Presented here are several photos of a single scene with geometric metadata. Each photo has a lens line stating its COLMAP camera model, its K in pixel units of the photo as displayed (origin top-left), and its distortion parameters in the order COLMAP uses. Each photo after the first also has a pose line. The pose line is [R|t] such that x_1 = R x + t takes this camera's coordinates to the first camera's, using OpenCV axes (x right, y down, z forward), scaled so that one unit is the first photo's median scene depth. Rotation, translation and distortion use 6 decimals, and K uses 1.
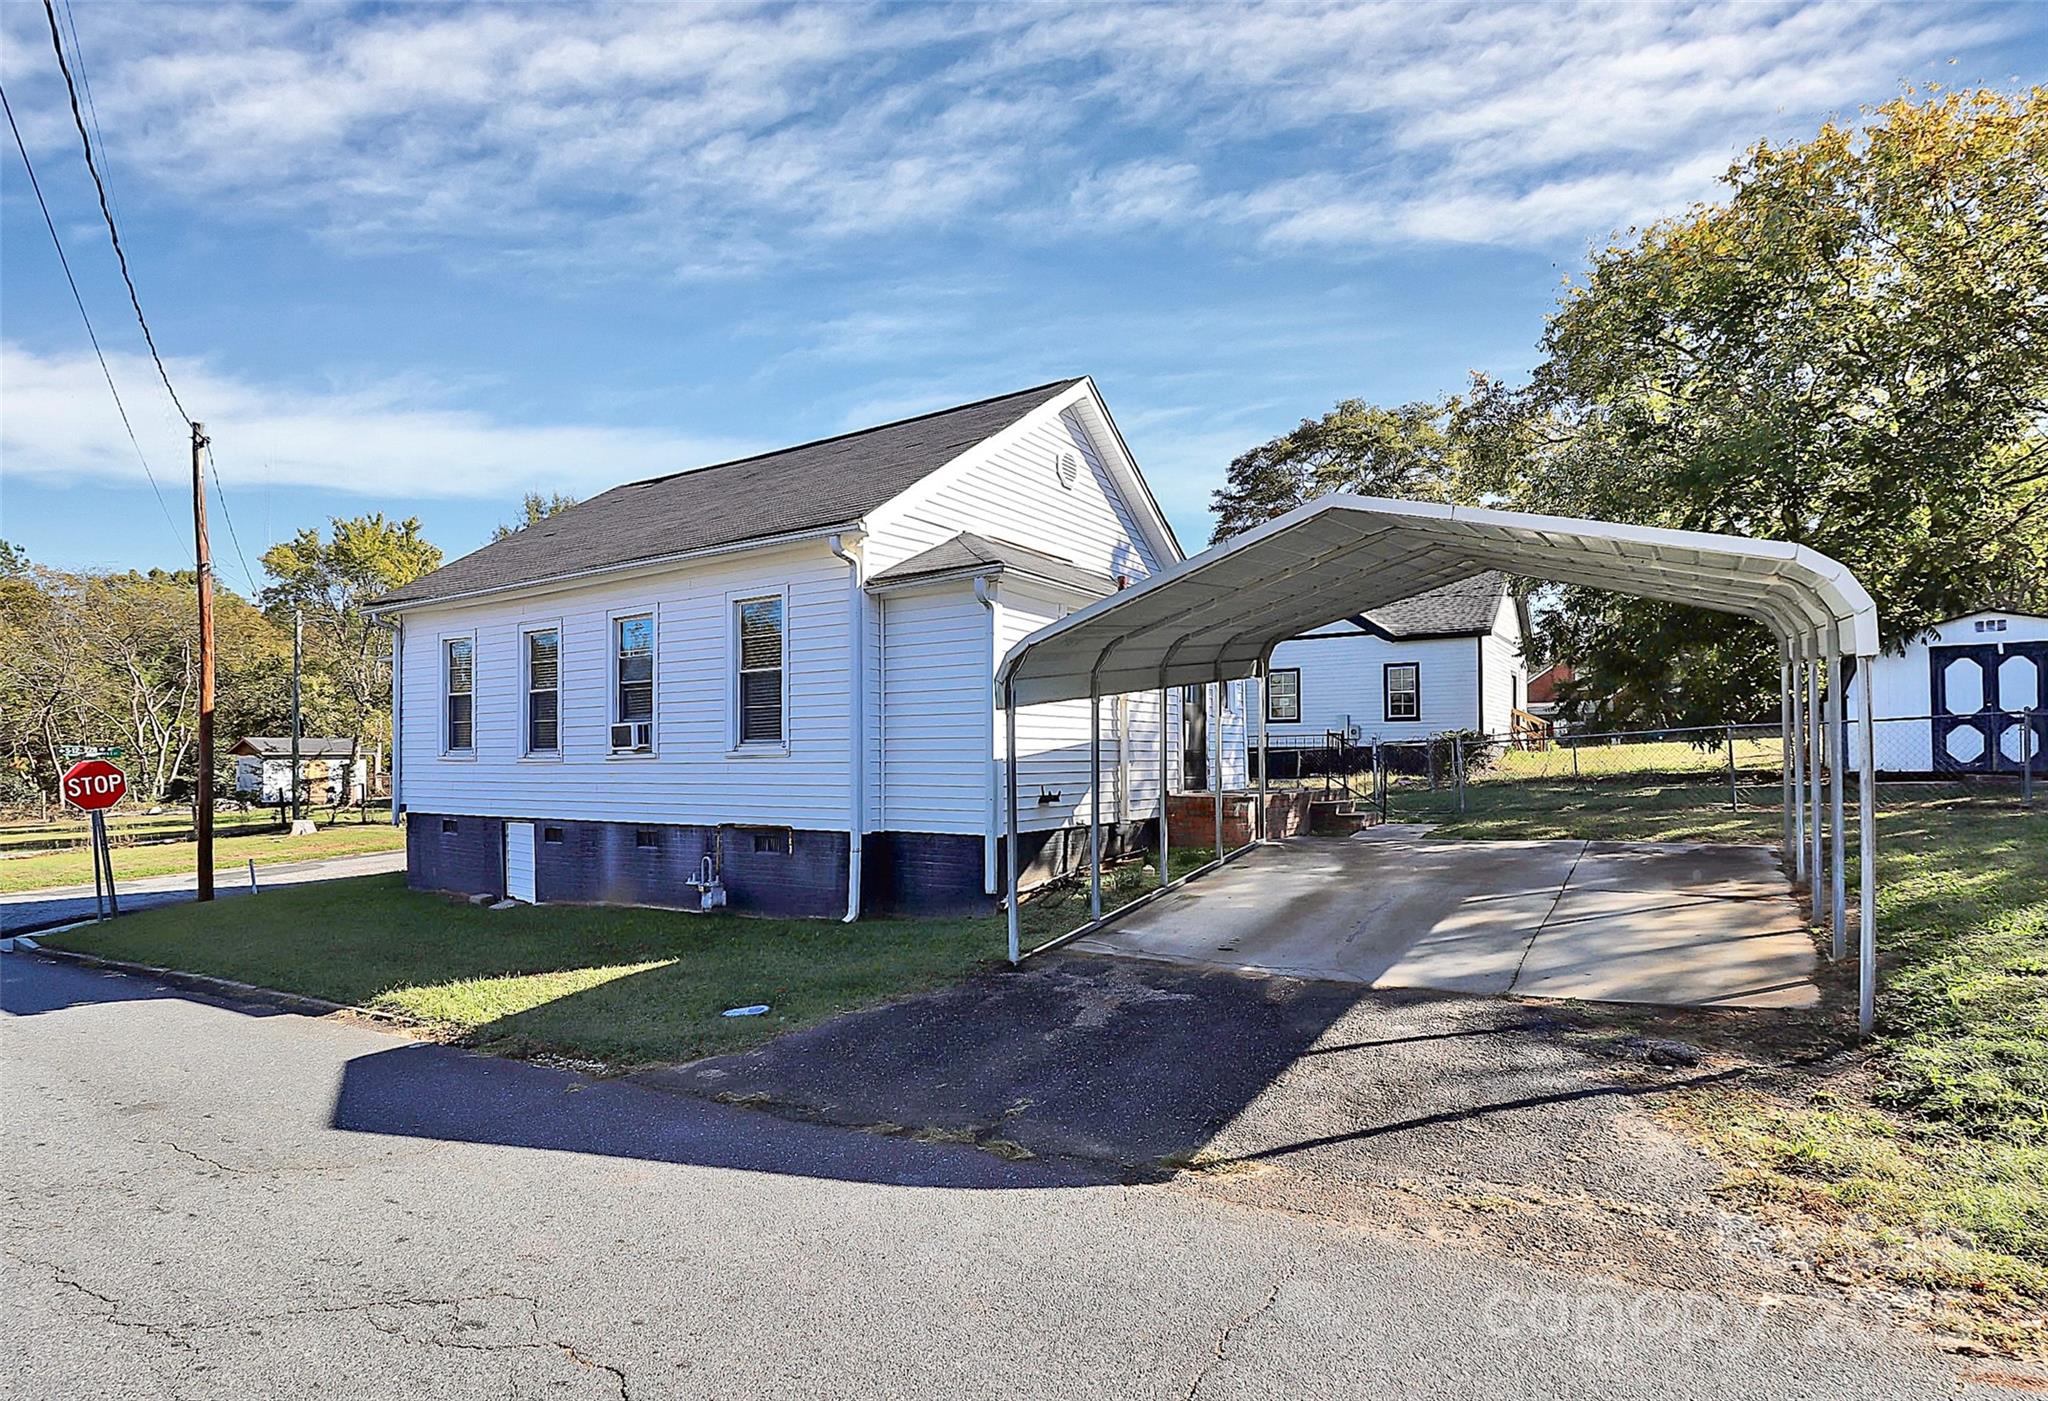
lens RADIAL K [[1007.8, 0, 1027.9], [0, 1007.8, 739.1], [0, 0, 1]] dist [-0.020845, -0.000026]
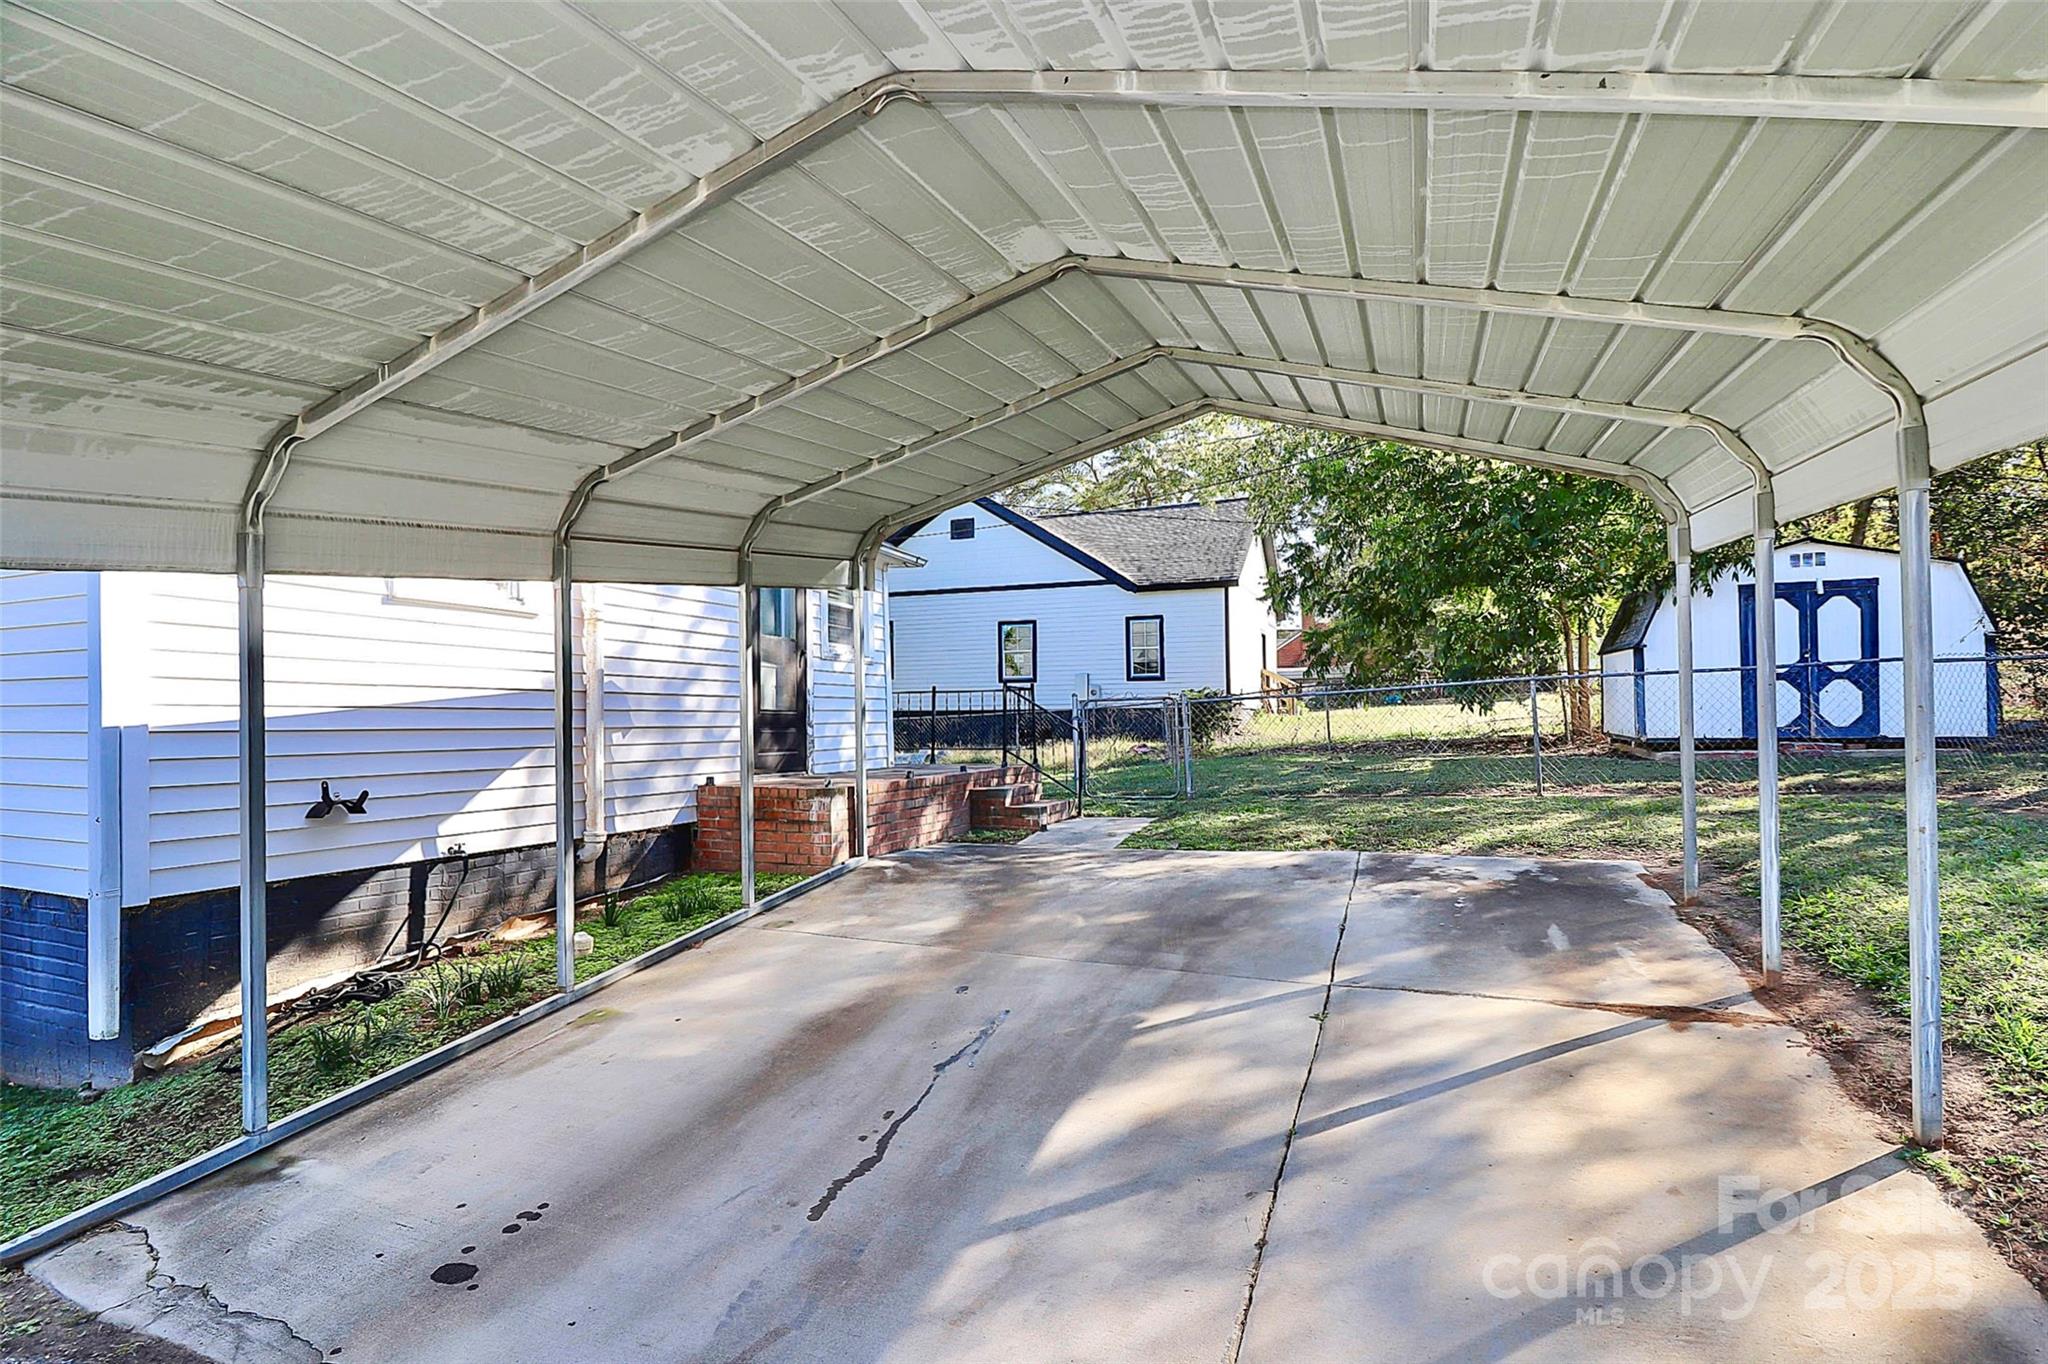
lens RADIAL K [[980.3, 0, 996.5], [0, 980.3, 676.9], [0, 0, 1]] dist [0.000174, -0.023653]
pose [[0.983465, 0.007369, 0.180947, 0.174031], [-0.002593, 0.999642, -0.026615, 0.005370], [-0.181078, 0.025706, 0.983133, 0.340333]]
